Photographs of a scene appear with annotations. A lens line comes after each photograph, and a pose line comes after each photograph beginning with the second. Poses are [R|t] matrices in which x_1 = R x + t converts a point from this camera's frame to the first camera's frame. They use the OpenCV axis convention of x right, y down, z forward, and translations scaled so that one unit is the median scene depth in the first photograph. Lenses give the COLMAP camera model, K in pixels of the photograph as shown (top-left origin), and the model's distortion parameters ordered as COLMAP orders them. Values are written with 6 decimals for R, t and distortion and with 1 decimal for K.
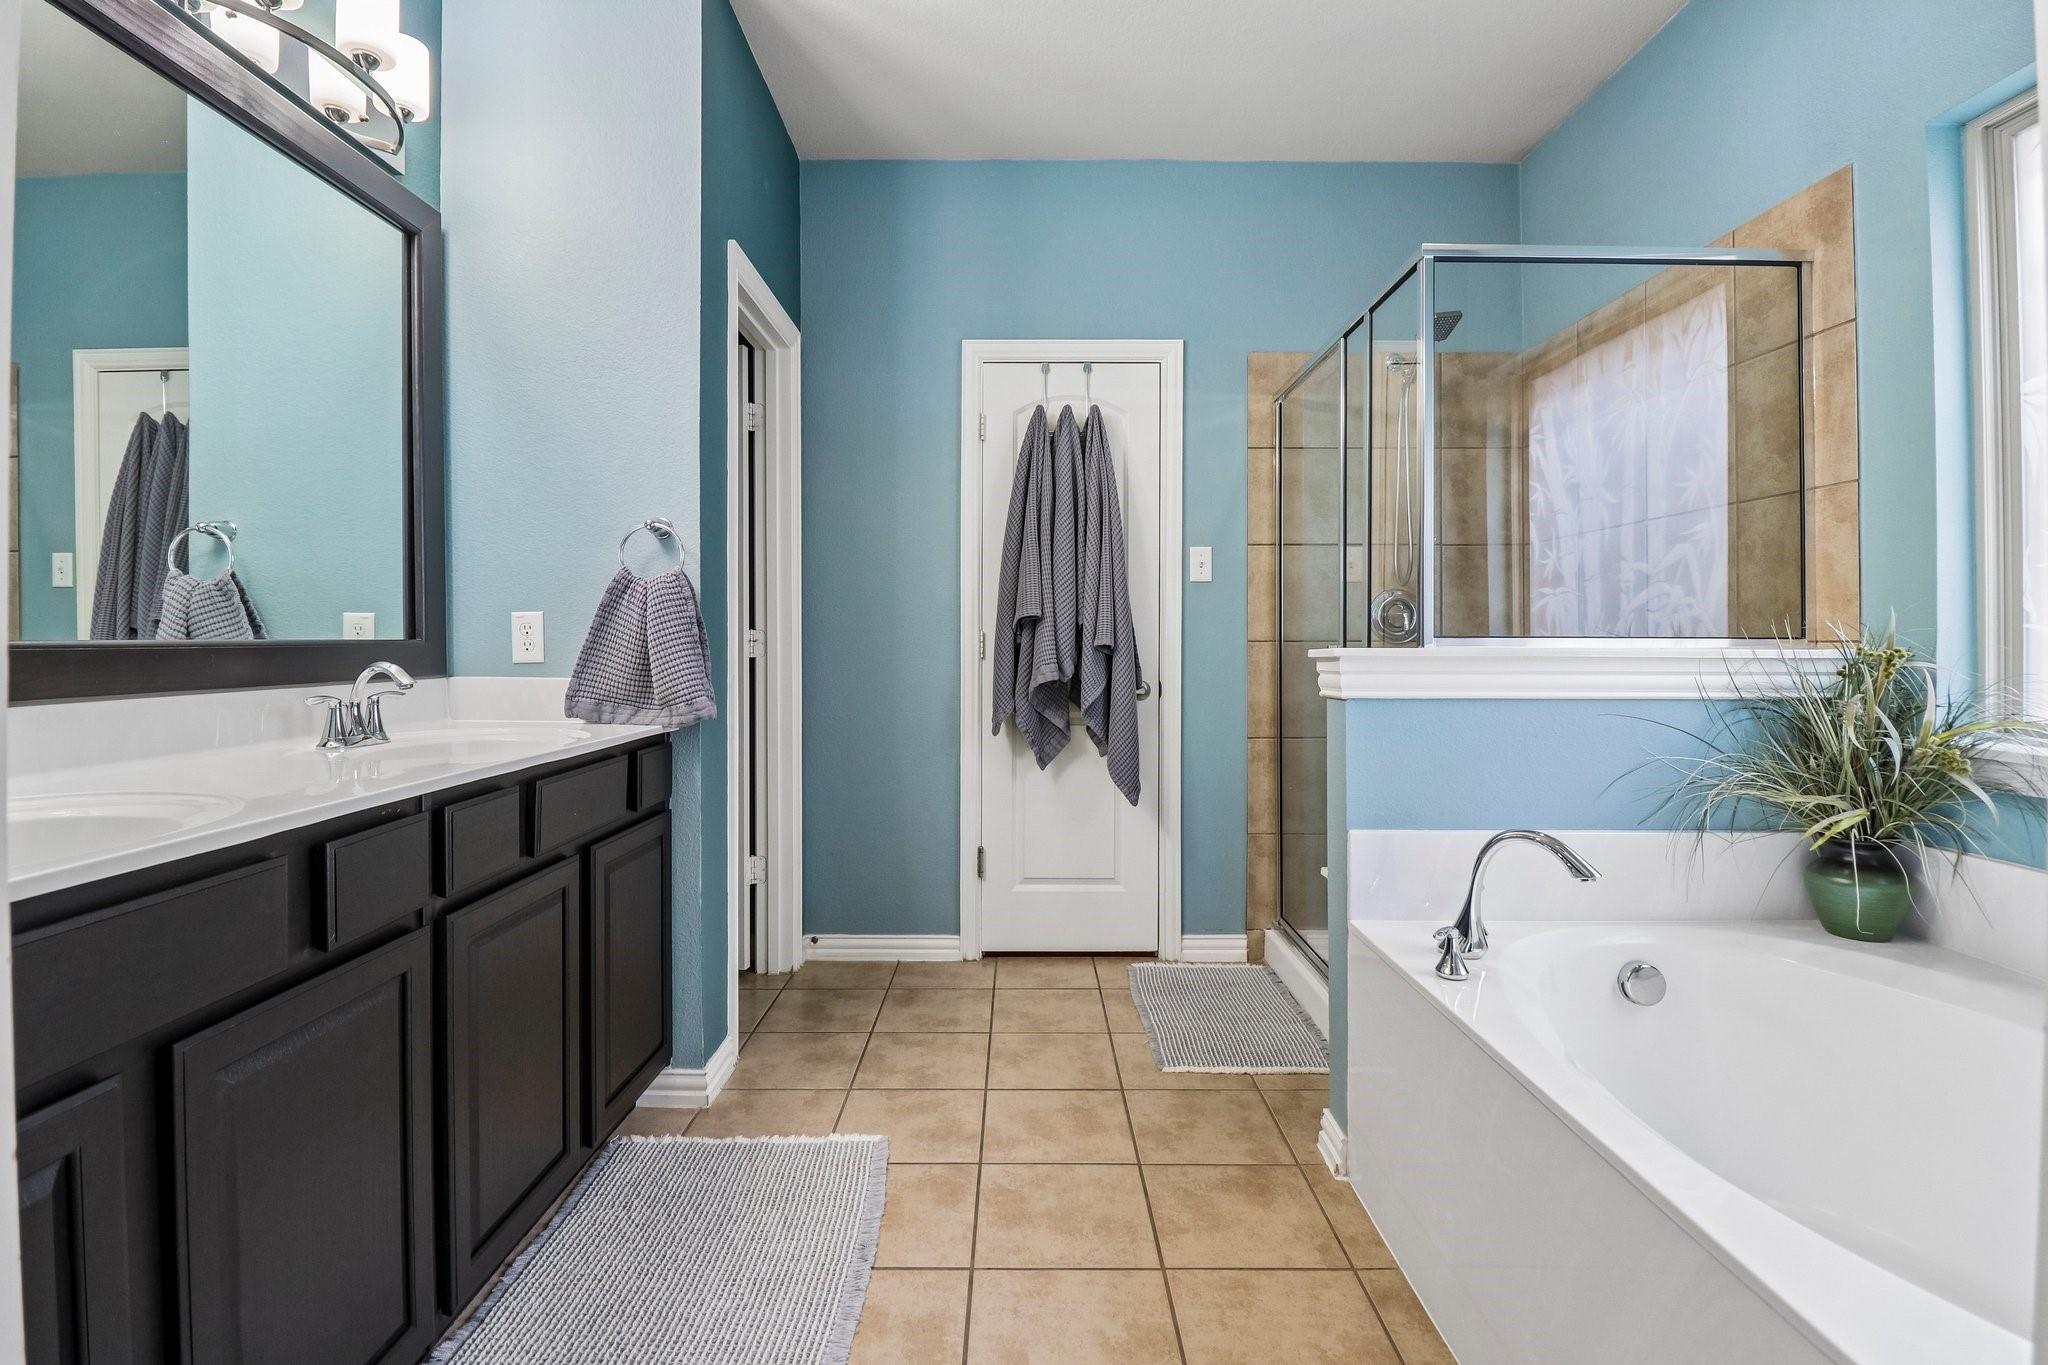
lens RADIAL K [[948.9, 0, 1020.0], [0, 948.9, 635.0], [0, 0, 1]] dist [-0.003356, -0.010995]
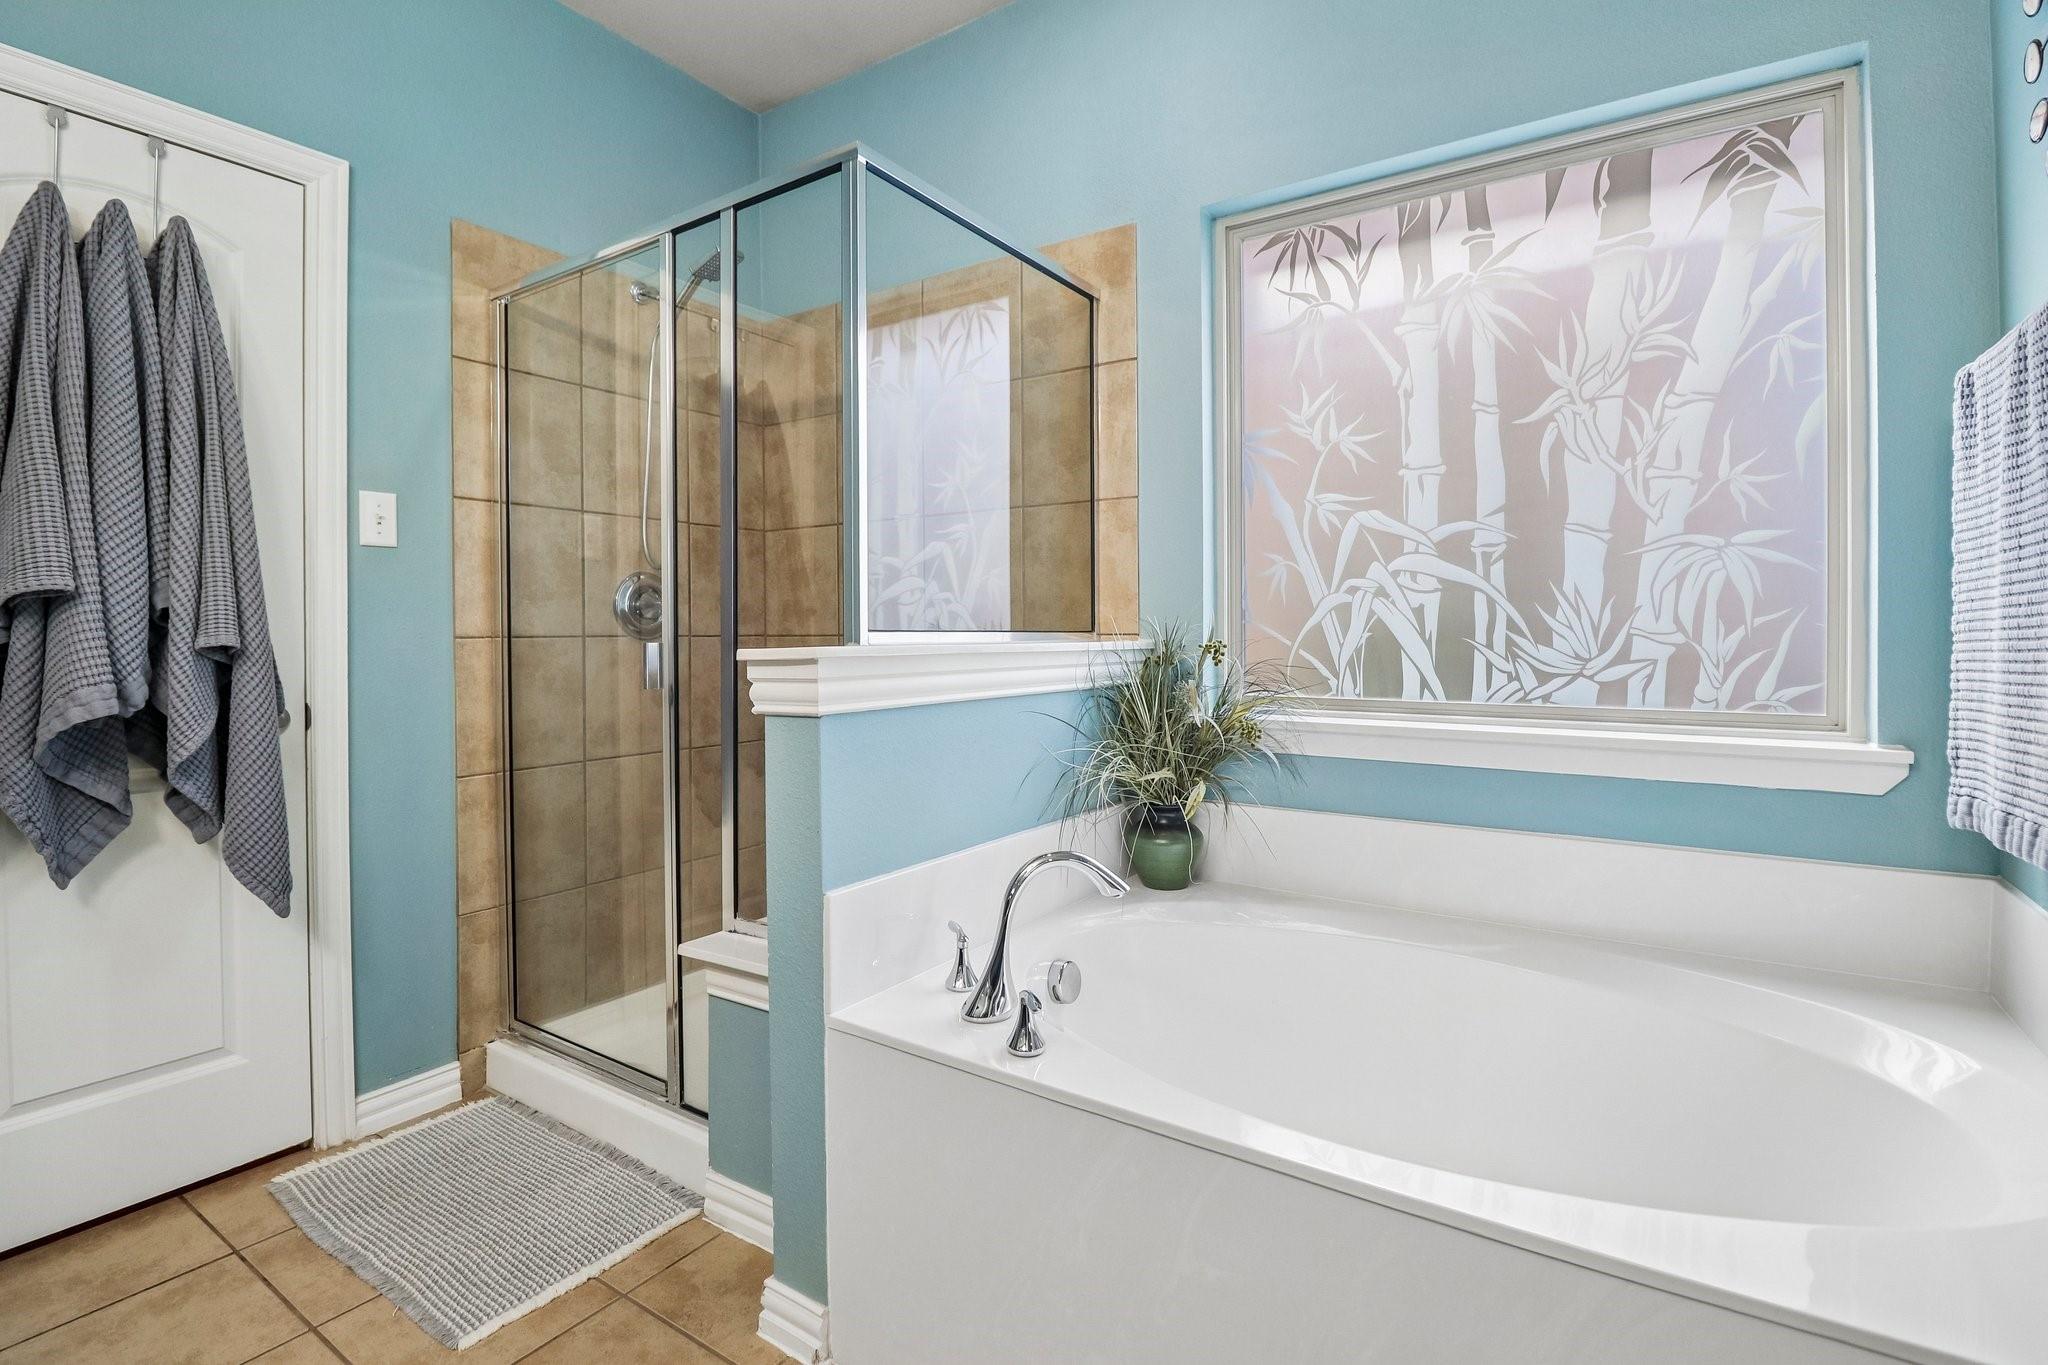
lens RADIAL K [[959.5, 0, 1031.1], [0, 959.5, 640.4], [0, 0, 1]] dist [-0.002797, -0.011603]
pose [[0.553401, -0.009486, 0.832861, -0.127334], [-0.000589, 0.999930, 0.011780, 0.000202], [-0.832915, -0.007009, 0.553357, 0.315258]]
